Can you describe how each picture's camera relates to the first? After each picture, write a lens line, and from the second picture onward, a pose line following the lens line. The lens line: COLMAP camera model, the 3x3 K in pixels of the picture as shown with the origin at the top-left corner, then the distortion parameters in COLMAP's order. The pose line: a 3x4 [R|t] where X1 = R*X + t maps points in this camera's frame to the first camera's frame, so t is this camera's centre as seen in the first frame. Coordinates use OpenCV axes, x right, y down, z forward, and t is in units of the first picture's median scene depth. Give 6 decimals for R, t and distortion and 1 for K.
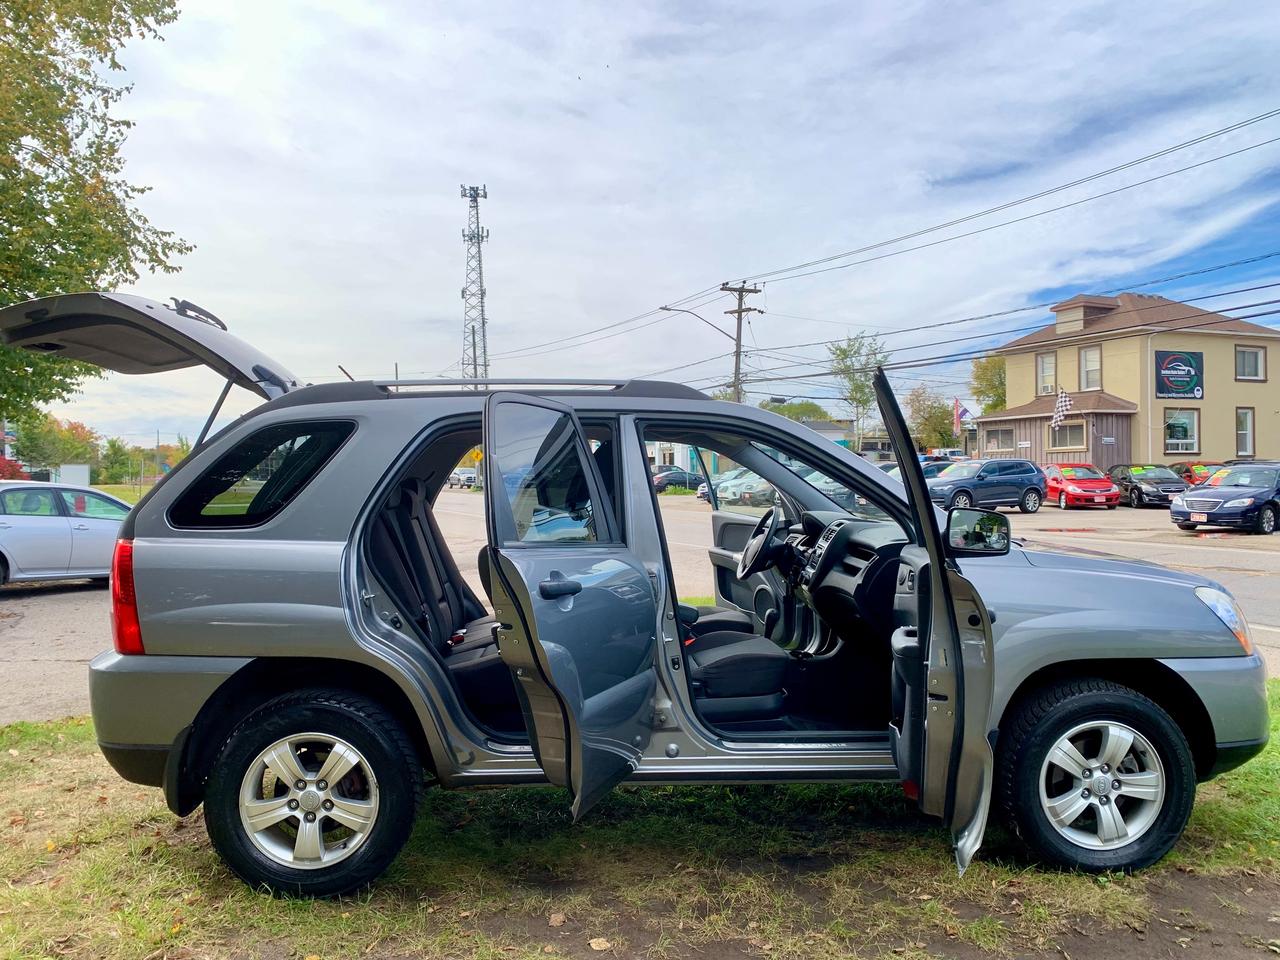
lens RADIAL K [[992.4, 0, 633.8], [0, 992.4, 493.4], [0, 0, 1]] dist [0.026247, -0.006831]
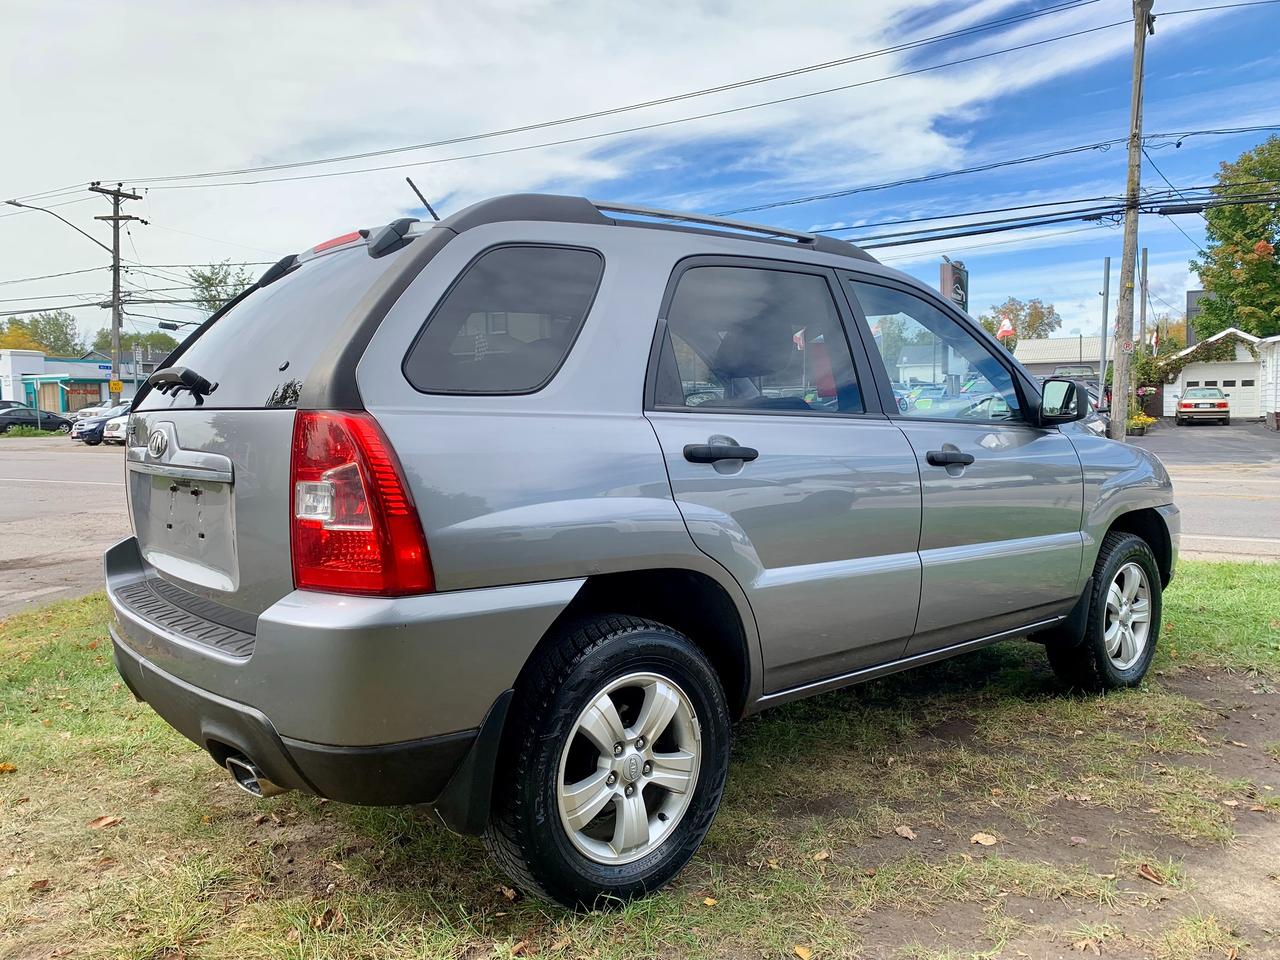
lens RADIAL K [[992.4, 0, 640.9], [0, 992.4, 477.4], [0, 0, 1]] dist [0.026247, -0.006831]
pose [[0.786181, -0.037742, 0.616842, -0.570730], [0.013210, 0.998932, 0.044283, 0.046658], [-0.617855, -0.026666, 0.785840, 0.318626]]
